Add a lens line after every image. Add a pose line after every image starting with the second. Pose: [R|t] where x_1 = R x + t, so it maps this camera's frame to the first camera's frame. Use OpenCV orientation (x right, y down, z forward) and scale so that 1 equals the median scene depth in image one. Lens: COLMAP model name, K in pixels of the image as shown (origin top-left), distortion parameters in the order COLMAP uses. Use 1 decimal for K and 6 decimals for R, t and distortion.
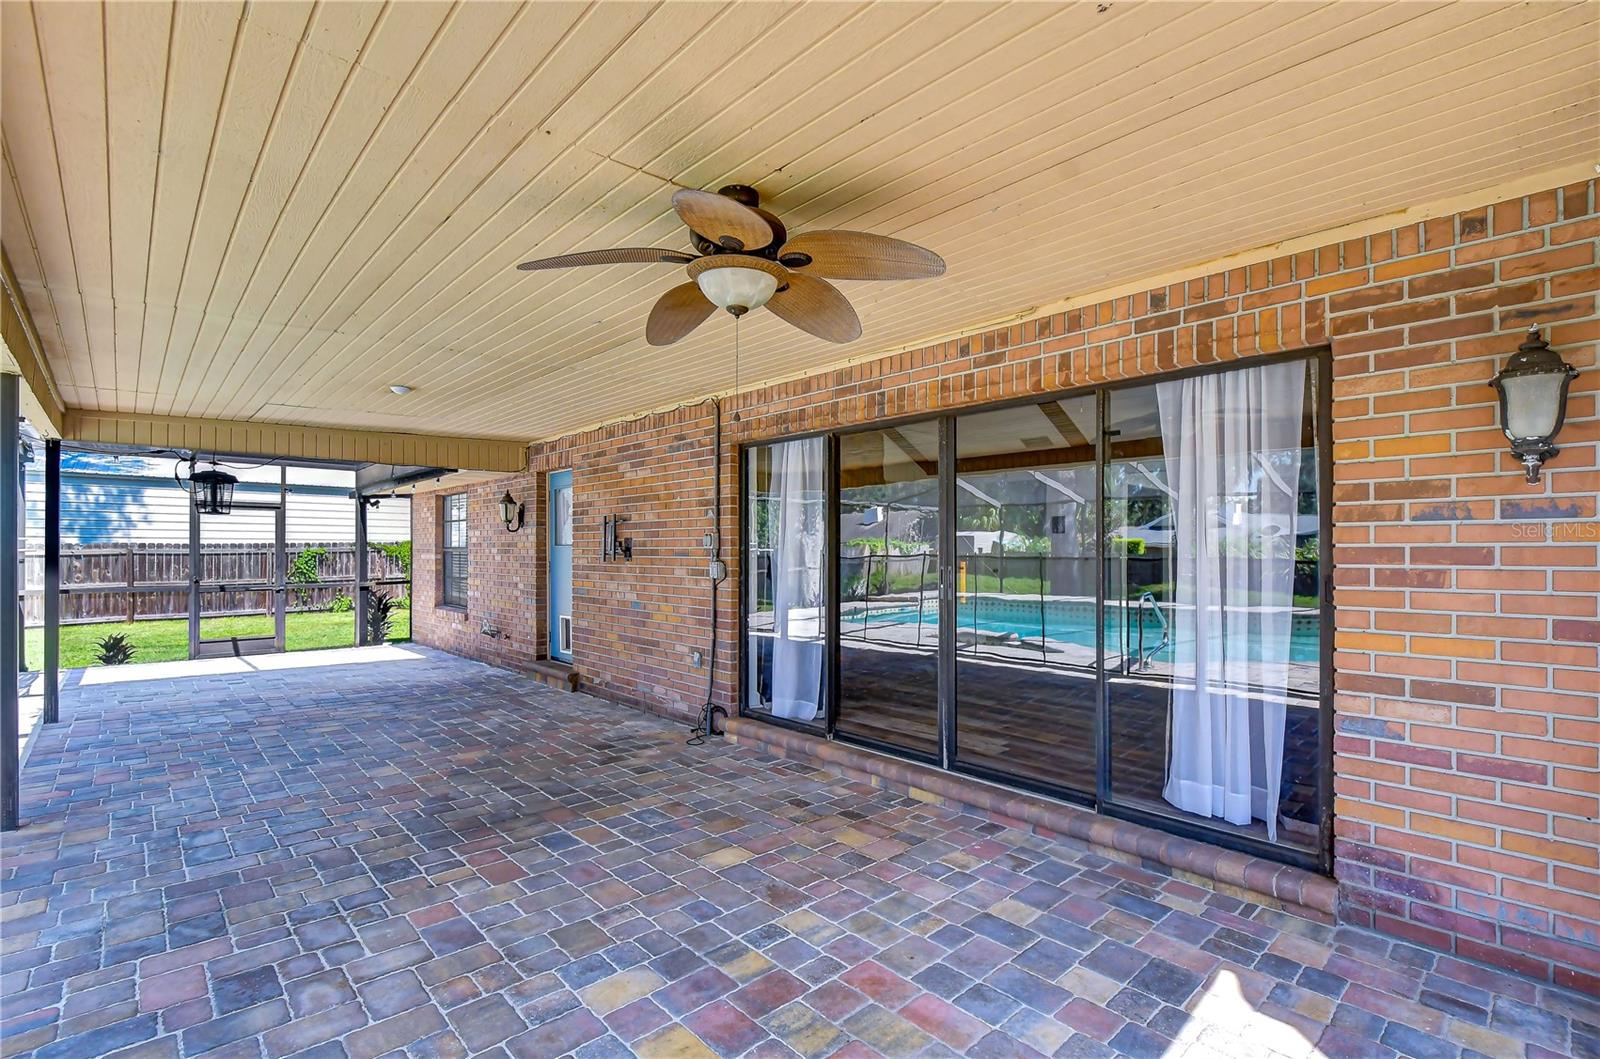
lens RADIAL K [[700.0, 0, 805.3], [0, 700.0, 541.3], [0, 0, 1]] dist [-0.001299, -0.000682]
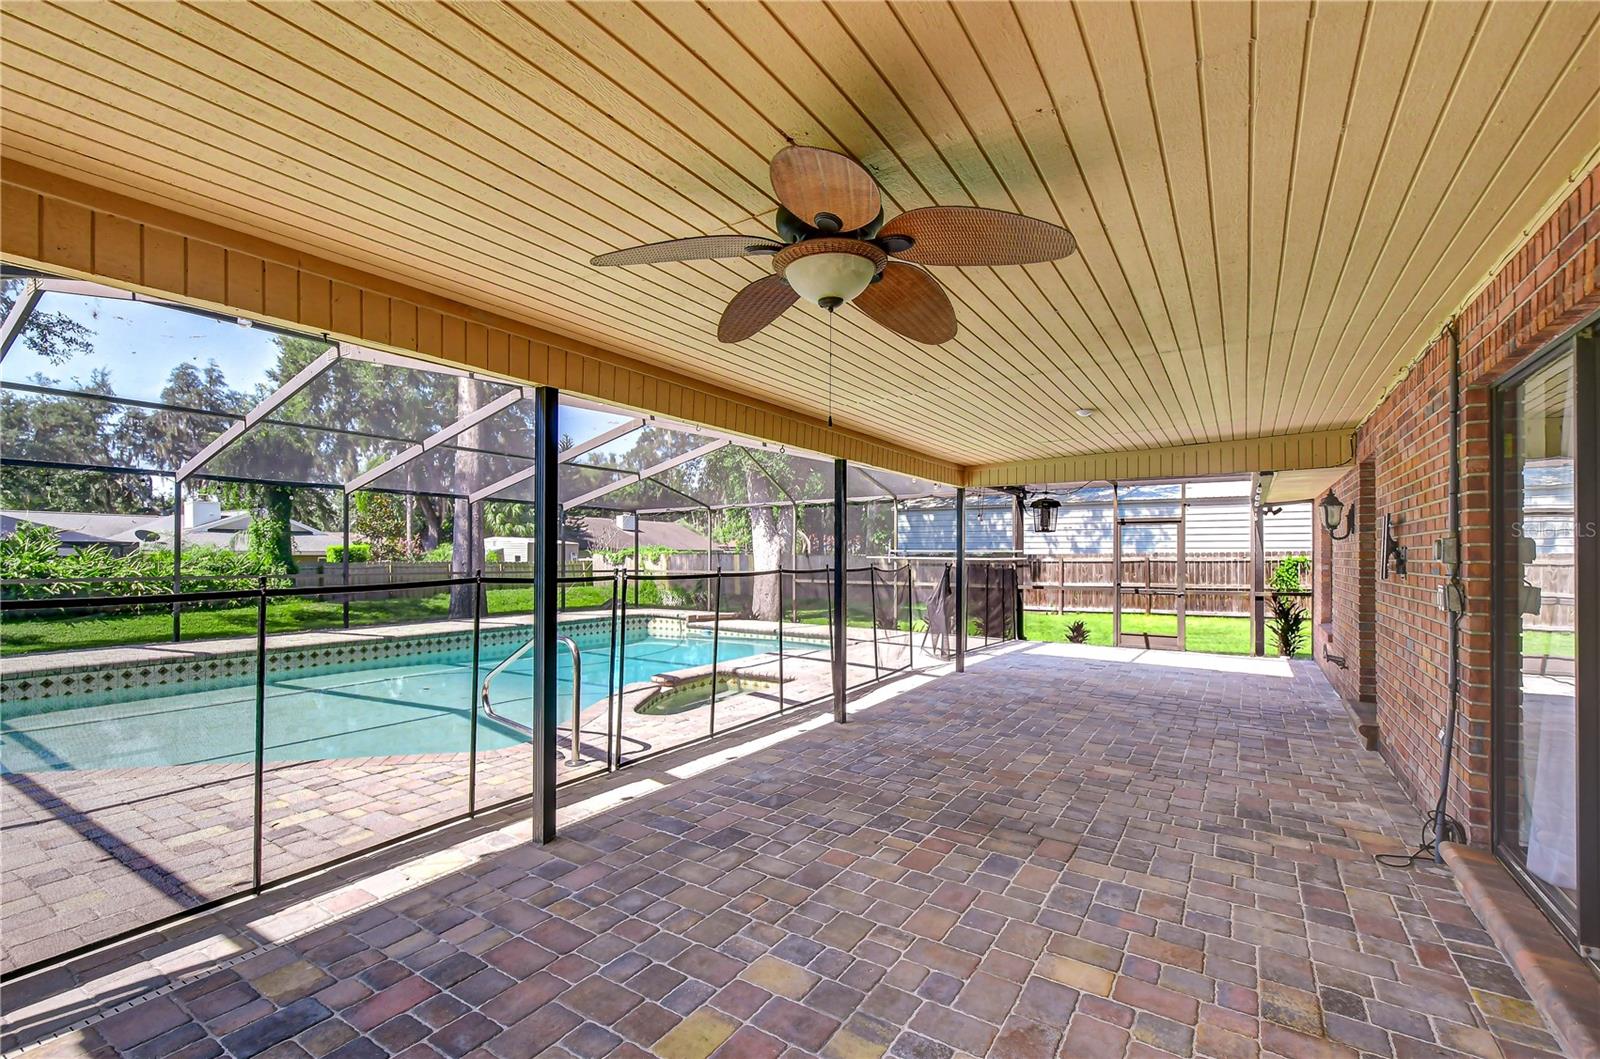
lens RADIAL K [[700.0, 0, 838.3], [0, 700.0, 548.3], [0, 0, 1]] dist [-0.001299, -0.000682]
pose [[0.269772, -0.009003, -0.962882, 0.301542], [0.008827, 0.999937, -0.006877, -0.002601], [0.962884, -0.006645, 0.269834, 0.303056]]
